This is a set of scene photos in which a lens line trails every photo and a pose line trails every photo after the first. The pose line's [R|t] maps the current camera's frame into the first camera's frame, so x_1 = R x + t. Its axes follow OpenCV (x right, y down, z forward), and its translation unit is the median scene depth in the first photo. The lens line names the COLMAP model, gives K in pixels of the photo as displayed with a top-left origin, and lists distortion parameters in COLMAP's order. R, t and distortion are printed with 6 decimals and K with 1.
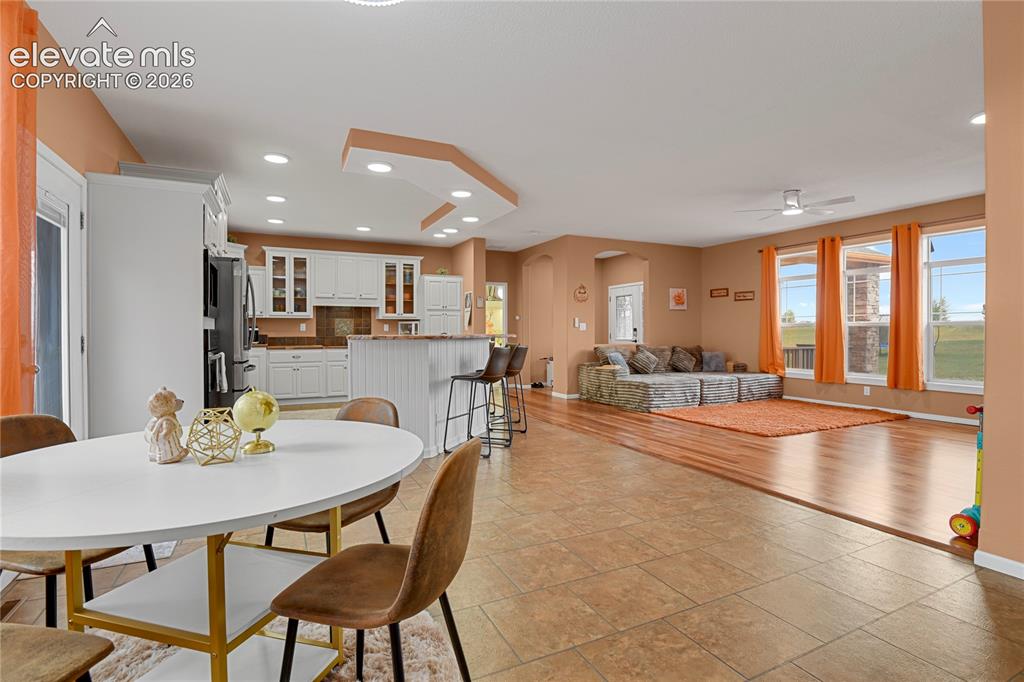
lens RADIAL K [[500.0, 0, 515.0], [0, 500.0, 338.1], [0, 0, 1]] dist [-0.027153, -0.002471]
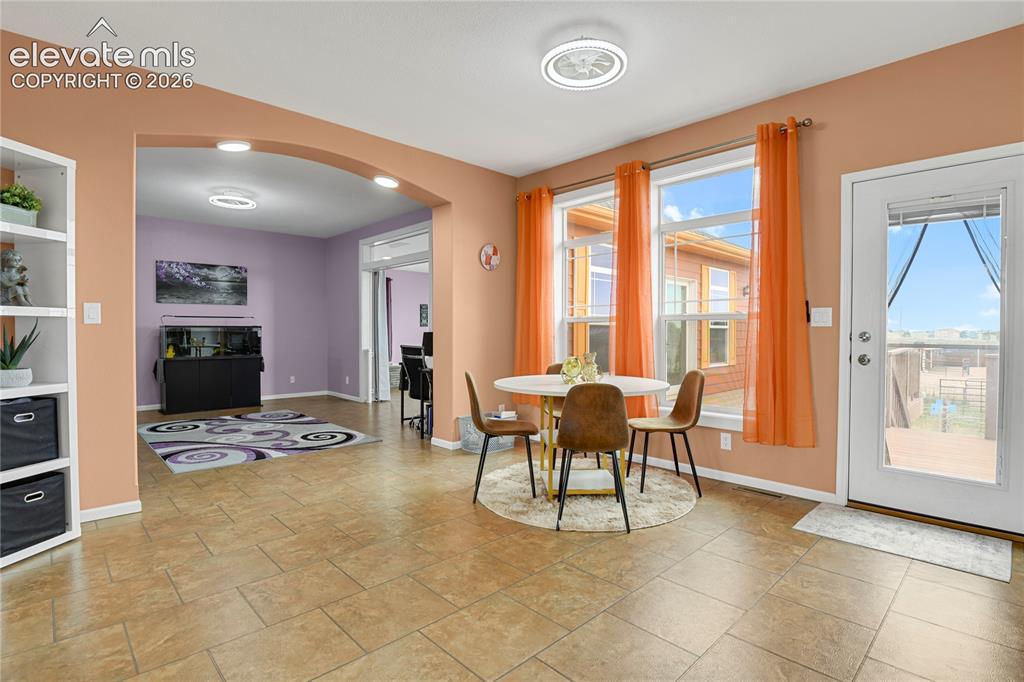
lens RADIAL K [[500.0, 0, 515.8], [0, 500.0, 340.2], [0, 0, 1]] dist [-0.027153, -0.002471]
pose [[-0.950463, 0.007159, -0.310754, 0.074327], [-0.002799, 0.999497, 0.031587, -0.006605], [0.310824, 0.030892, -0.949965, 0.546609]]
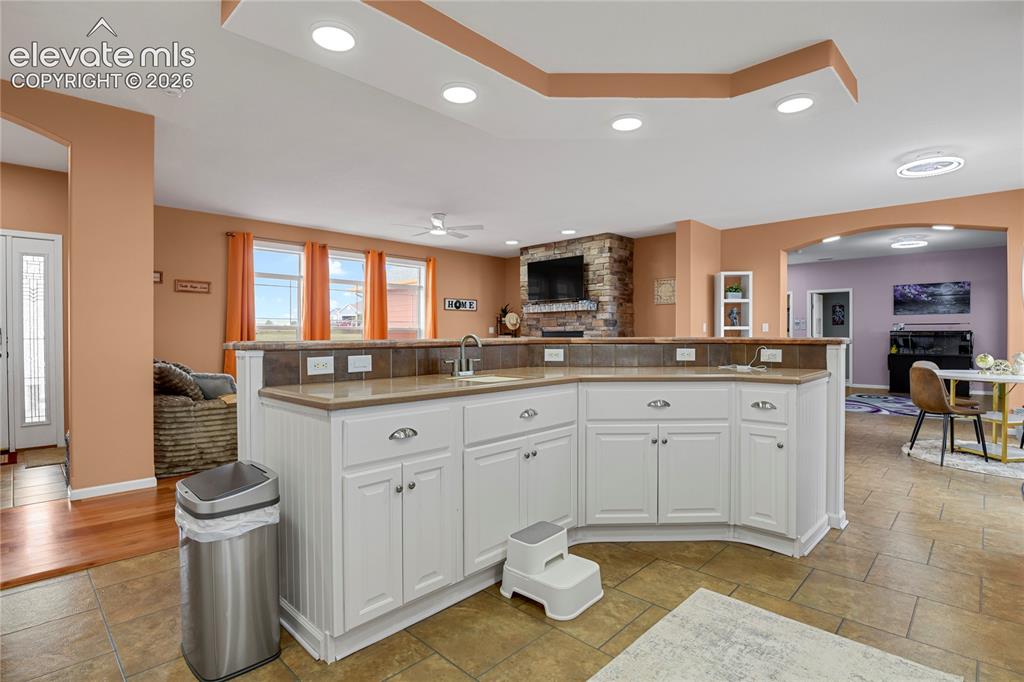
lens RADIAL K [[500.0, 0, 516.6], [0, 500.0, 338.5], [0, 0, 1]] dist [-0.027153, -0.002471]
pose [[-0.348348, -0.005259, 0.937350, -0.411684], [0.013113, 0.999859, 0.010483, -0.009597], [-0.937273, 0.015943, -0.348230, 0.838251]]
